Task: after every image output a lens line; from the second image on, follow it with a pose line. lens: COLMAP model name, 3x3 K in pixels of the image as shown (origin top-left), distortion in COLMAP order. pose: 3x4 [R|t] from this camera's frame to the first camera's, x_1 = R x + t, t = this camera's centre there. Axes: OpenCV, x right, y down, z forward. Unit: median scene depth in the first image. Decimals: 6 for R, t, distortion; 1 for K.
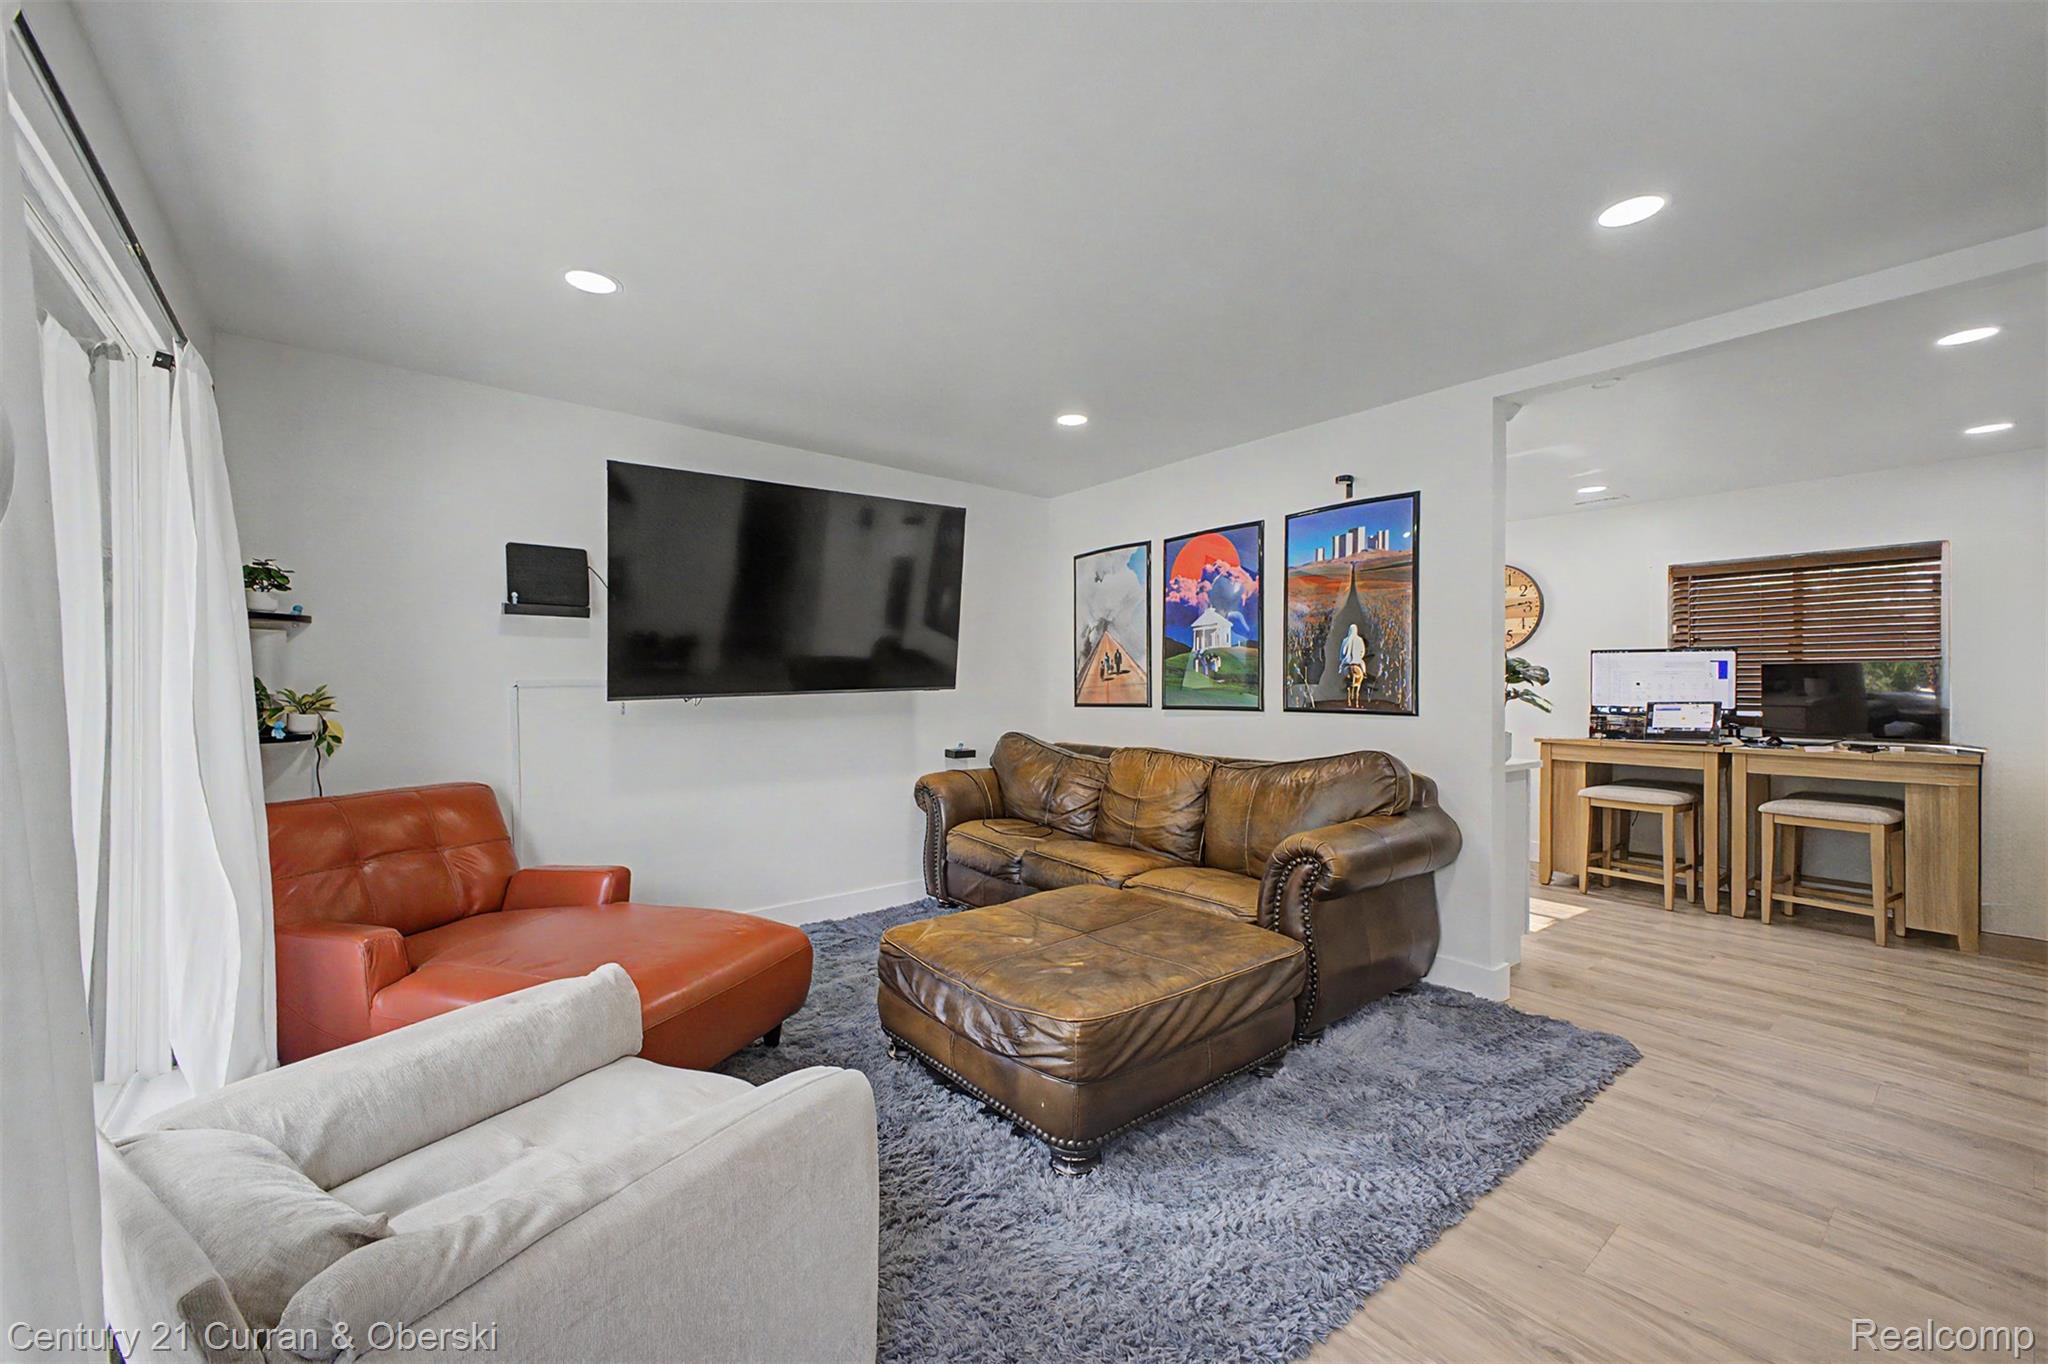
lens RADIAL K [[802.9, 0, 1031.5], [0, 802.9, 684.7], [0, 0, 1]] dist [0.014494, -0.003703]
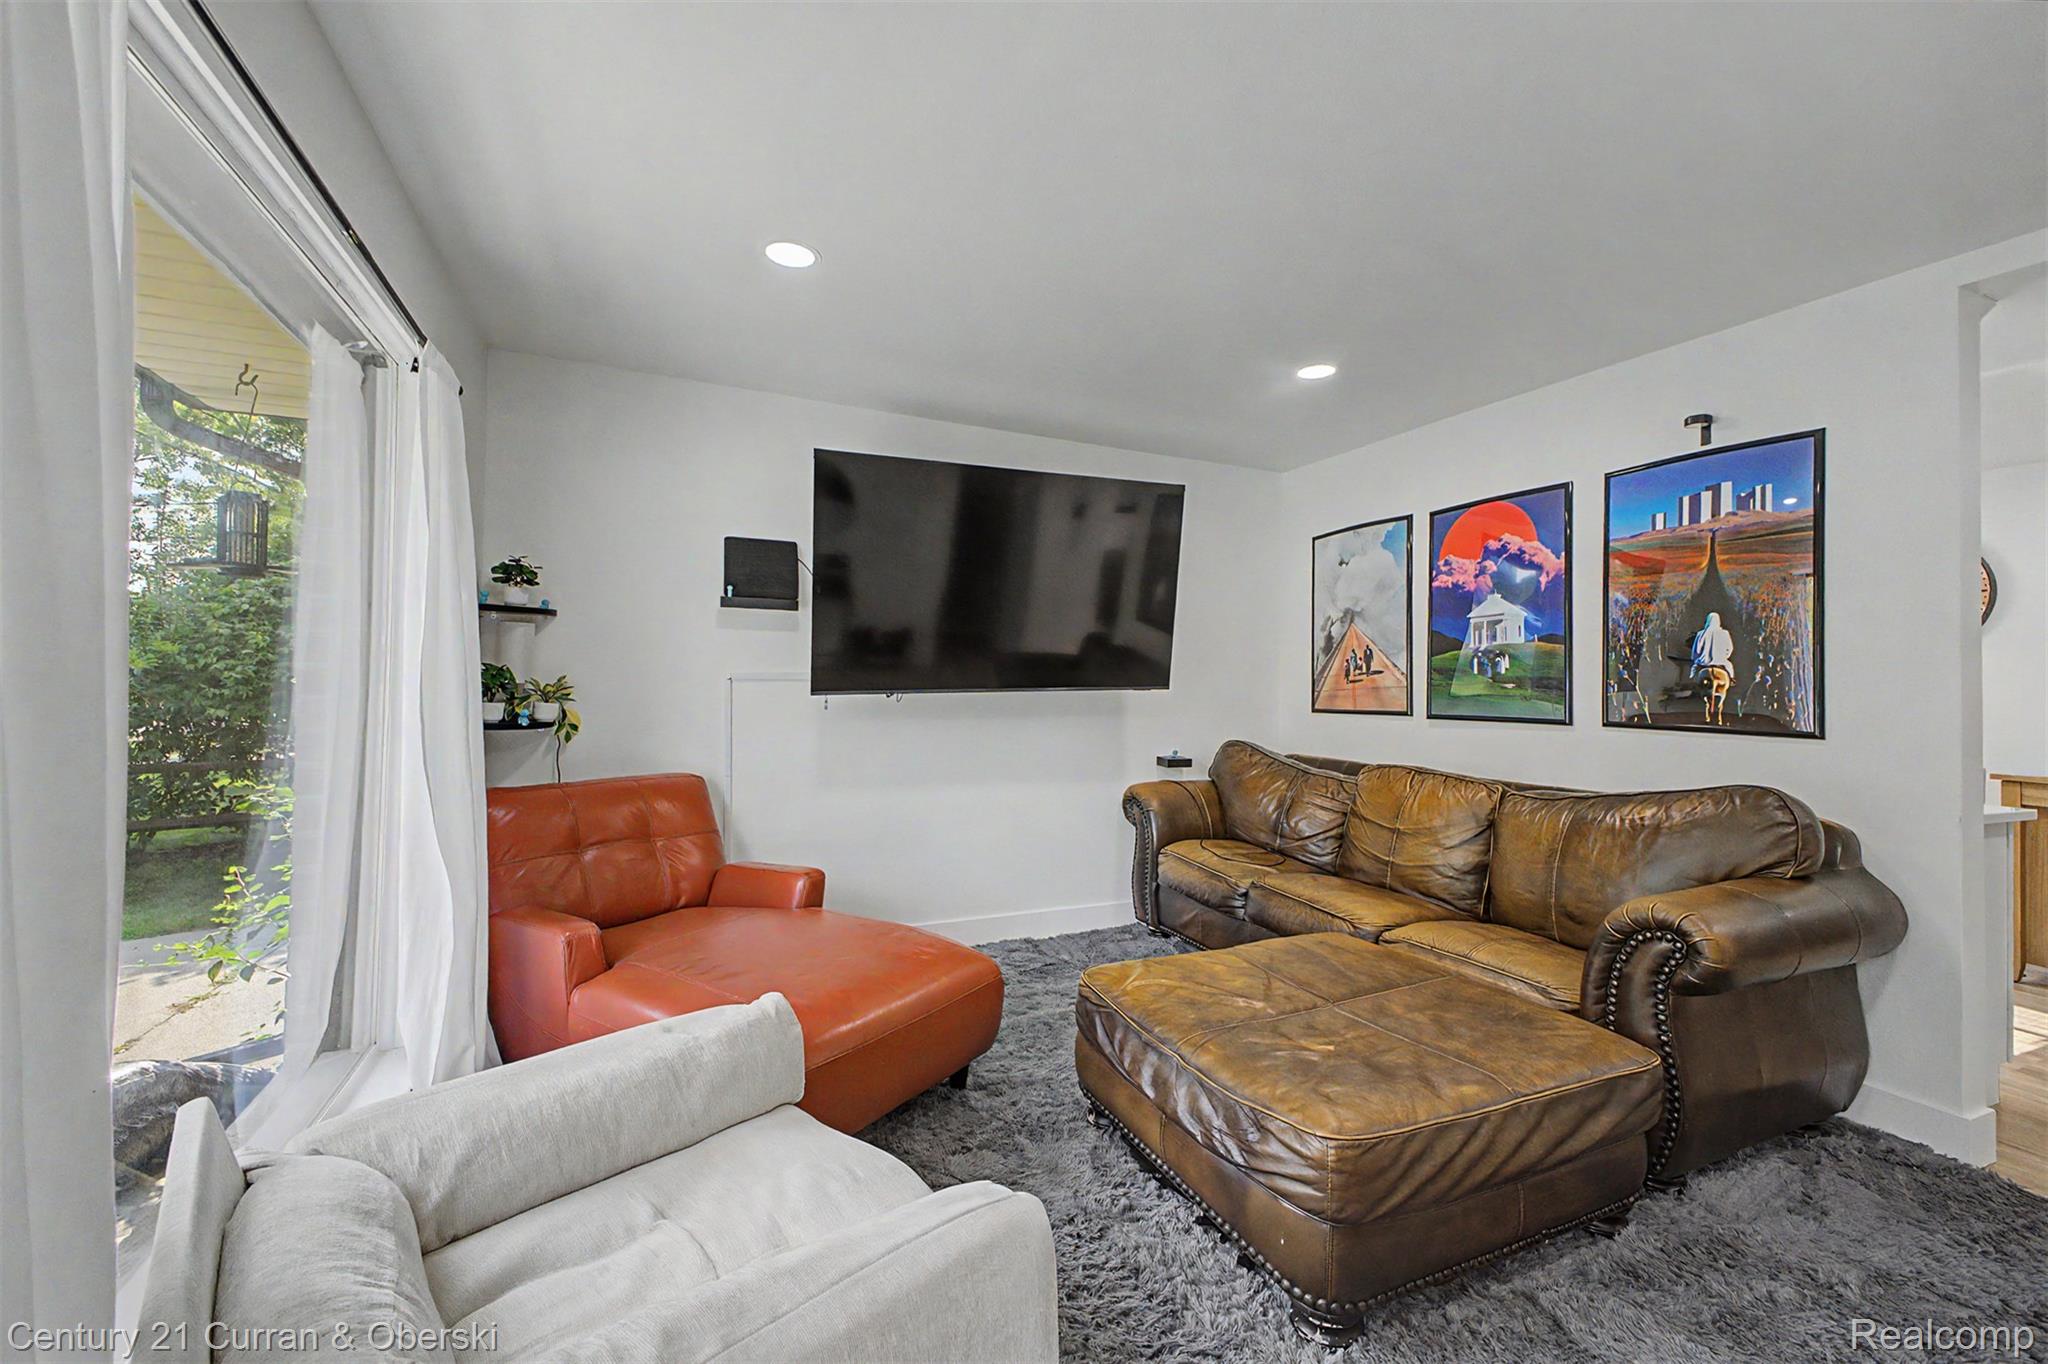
lens RADIAL K [[802.9, 0, 1027.3], [0, 802.9, 668.4], [0, 0, 1]] dist [0.014494, -0.003703]
pose [[0.963593, 0.010655, -0.267159, -0.014294], [-0.016017, 0.999712, -0.017898, 0.000542], [0.266892, 0.021525, 0.963486, 0.141865]]
